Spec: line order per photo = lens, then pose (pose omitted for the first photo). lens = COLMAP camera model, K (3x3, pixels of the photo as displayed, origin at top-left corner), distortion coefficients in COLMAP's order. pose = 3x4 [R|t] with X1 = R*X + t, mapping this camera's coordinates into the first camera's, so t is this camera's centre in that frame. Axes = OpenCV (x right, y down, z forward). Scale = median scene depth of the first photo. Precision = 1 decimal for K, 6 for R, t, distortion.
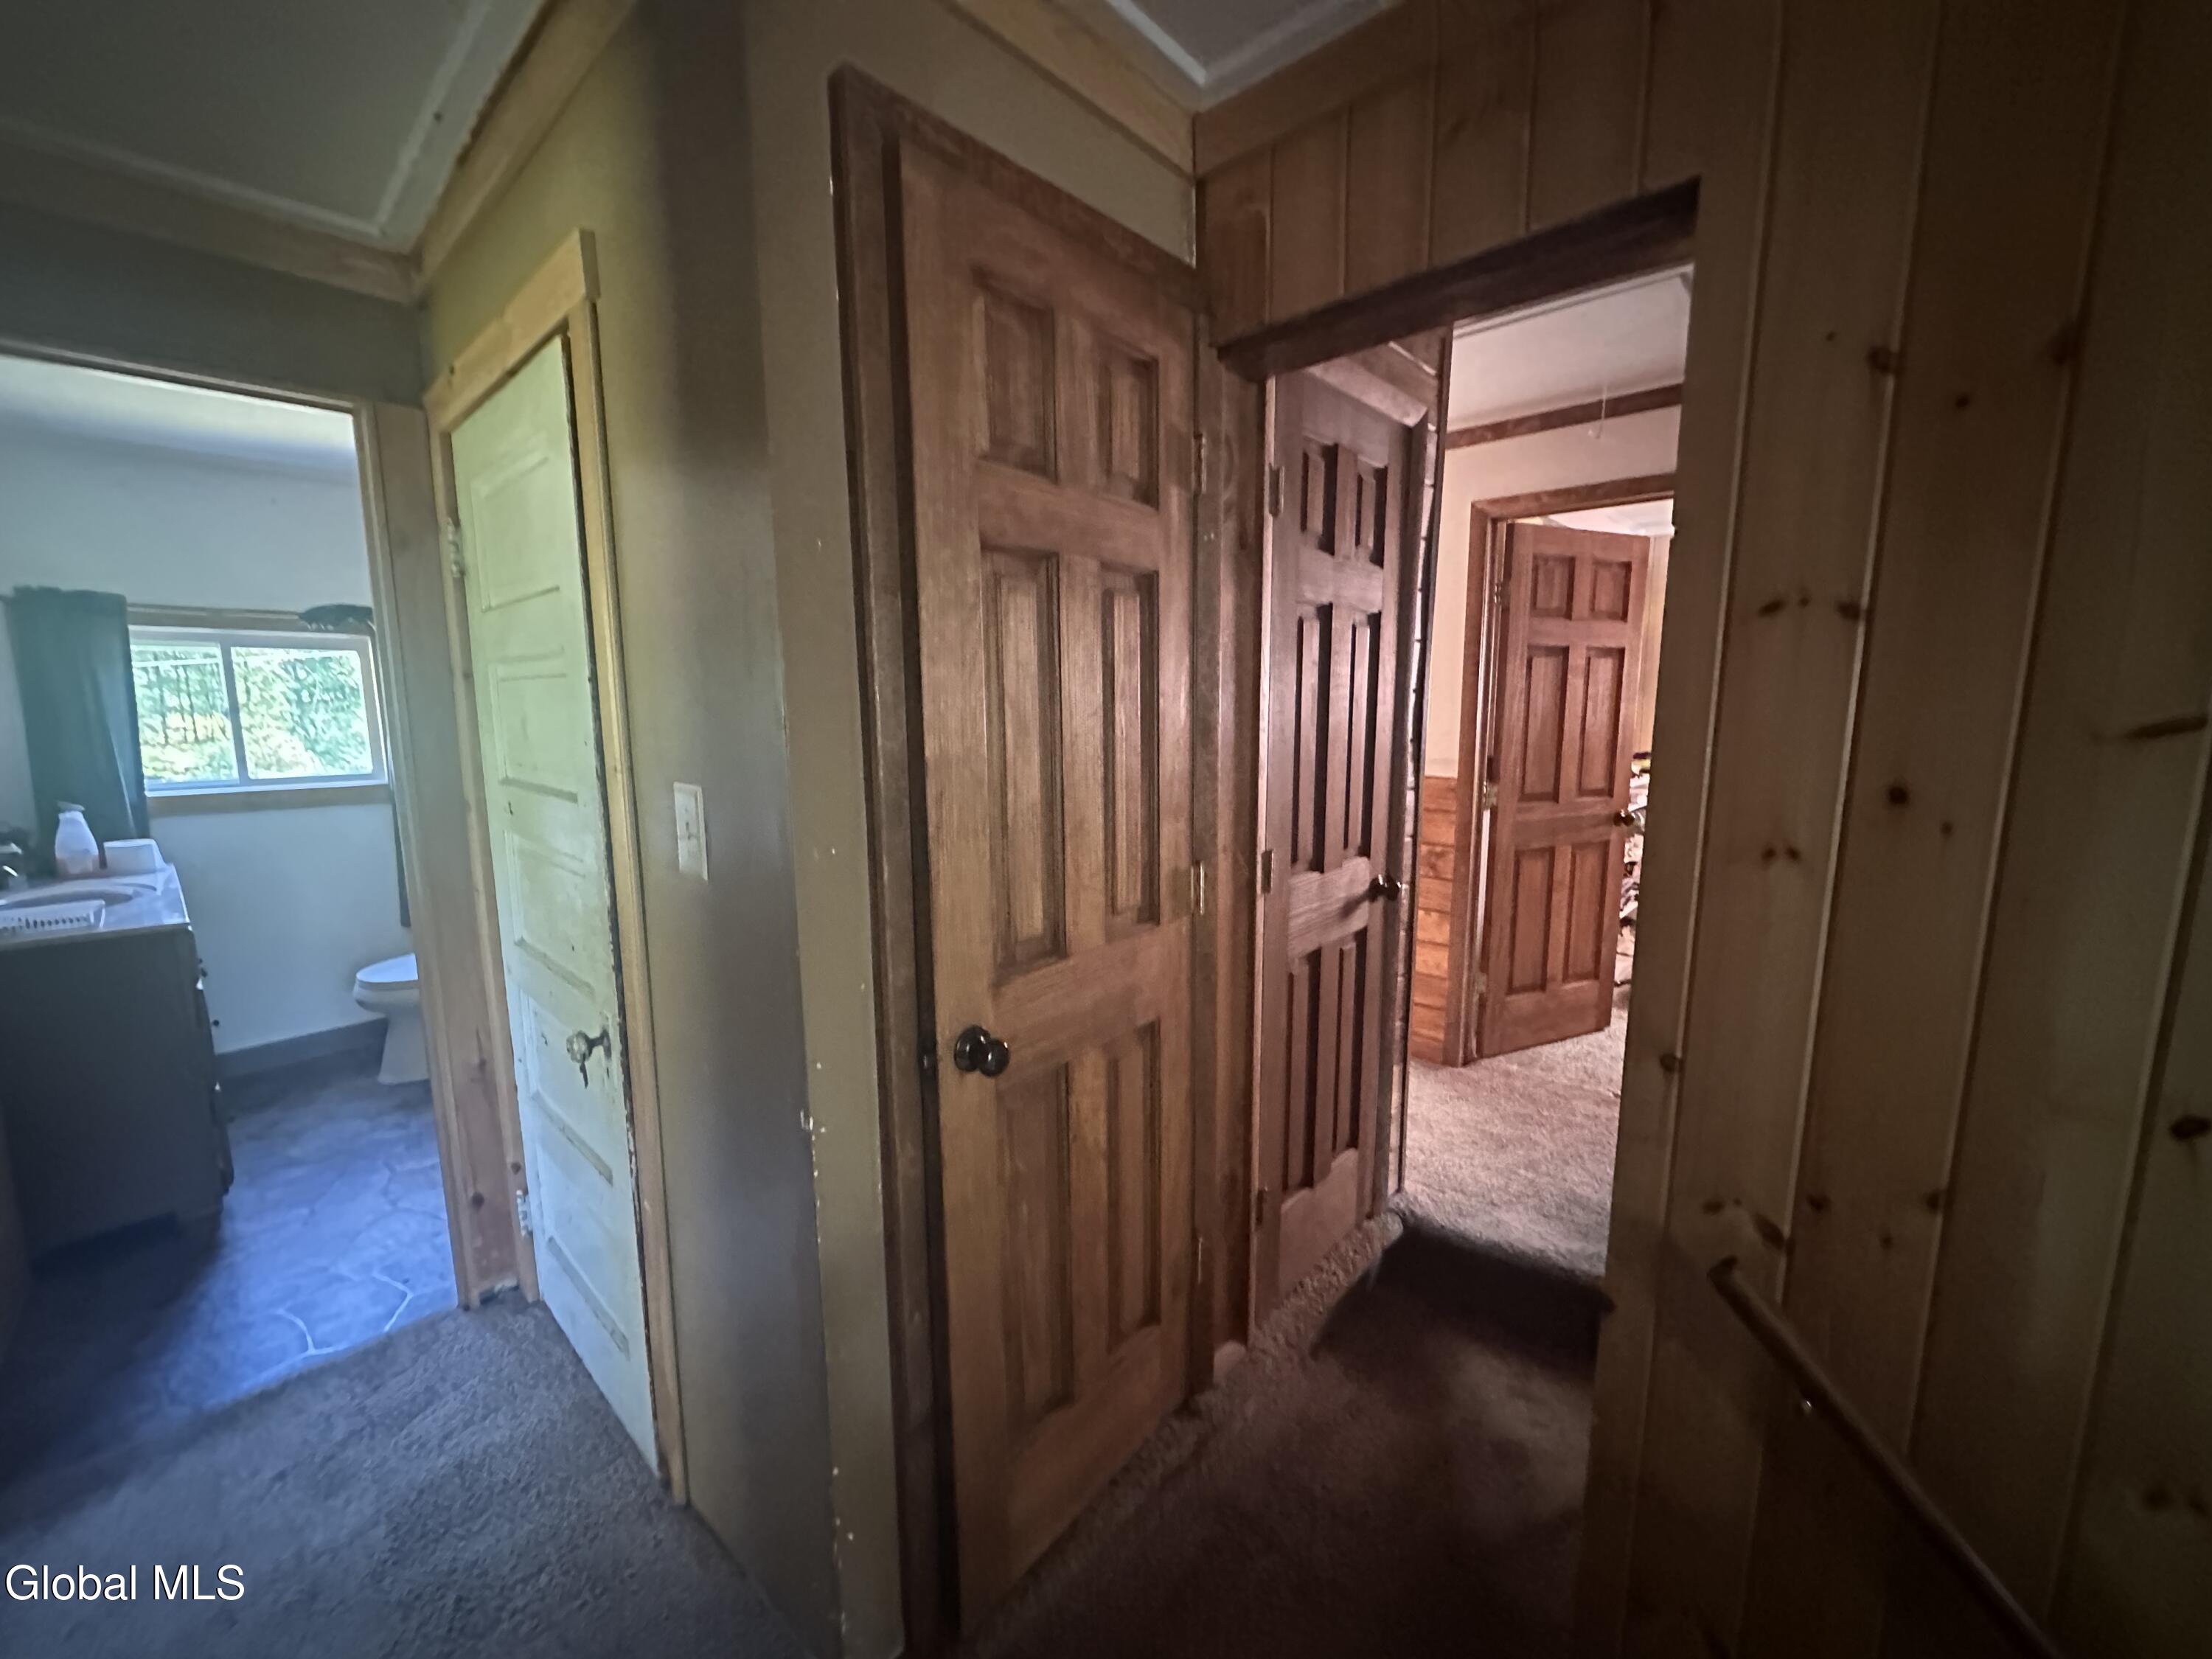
lens RADIAL K [[877.6, 0, 1106.0], [0, 877.6, 829.5], [0, 0, 1]] dist [-0.001490, 0.000563]
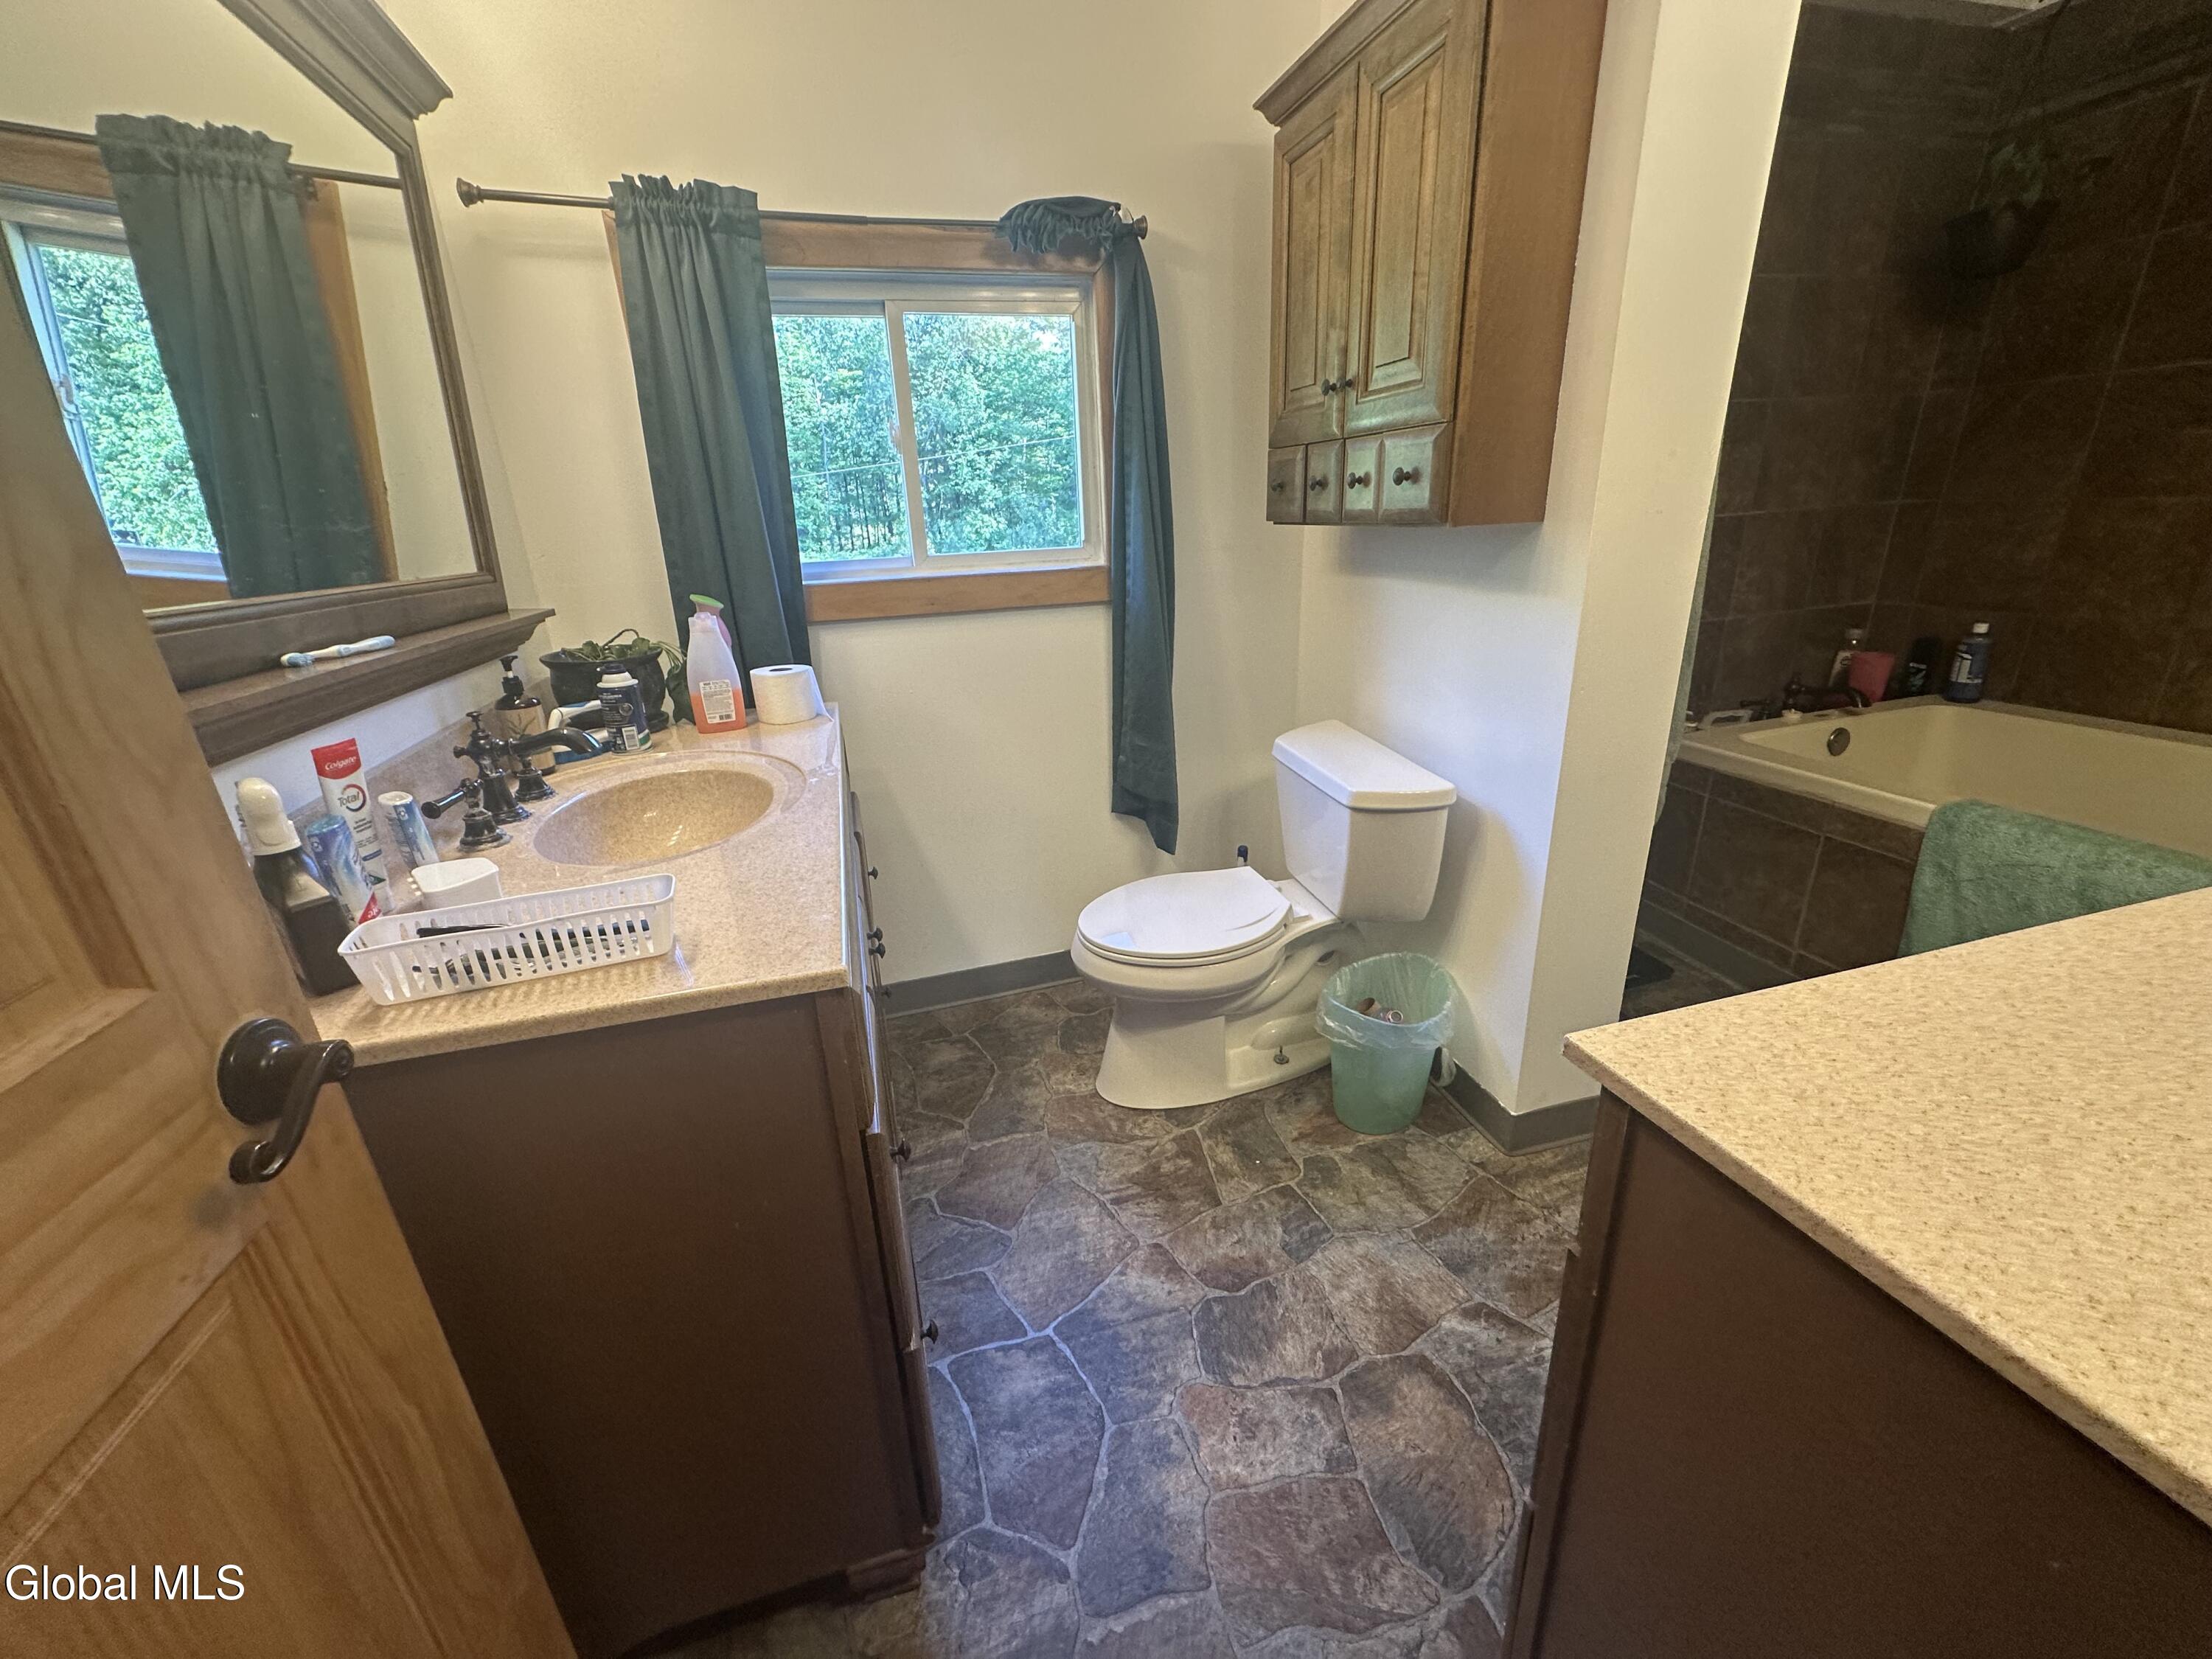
lens RADIAL K [[877.6, 0, 1106.0], [0, 877.6, 829.5], [0, 0, 1]] dist [-0.001490, 0.000563]
pose [[0.852214, 0.144237, -0.502918, -0.590794], [-0.029504, 0.972967, 0.229052, -0.019524], [0.522360, -0.180363, 0.833432, 0.580785]]
